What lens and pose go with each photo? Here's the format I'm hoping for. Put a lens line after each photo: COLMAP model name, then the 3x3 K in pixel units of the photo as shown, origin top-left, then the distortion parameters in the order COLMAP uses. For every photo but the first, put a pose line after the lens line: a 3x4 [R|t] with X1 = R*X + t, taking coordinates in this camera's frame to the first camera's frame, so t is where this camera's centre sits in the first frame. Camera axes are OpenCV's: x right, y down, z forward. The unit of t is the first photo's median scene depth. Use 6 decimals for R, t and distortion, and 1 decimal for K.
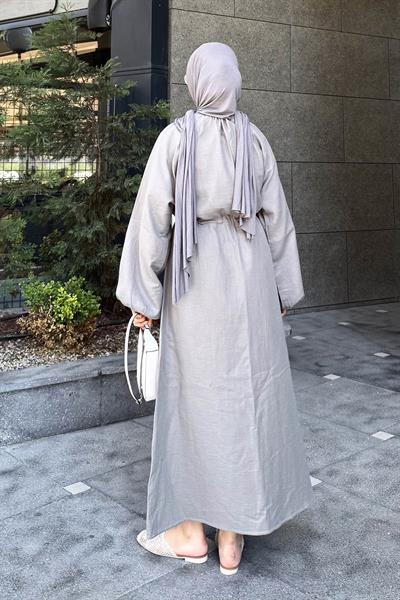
lens RADIAL K [[798.6, 0, 197.6], [0, 798.6, 62.9], [0, 0, 1]] dist [0.025350, -0.051573]
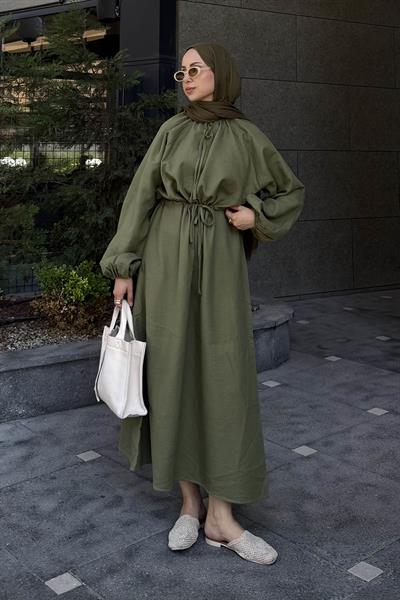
lens RADIAL K [[841.2, 0, 206.5], [0, 841.2, 37.1], [0, 0, 1]] dist [0.036778, -0.071525]
pose [[0.999989, 0.000012, -0.004734, 0.010137], [-0.000043, 0.999978, -0.006587, -0.018505], [0.004733, 0.006587, 0.999967, -0.107851]]
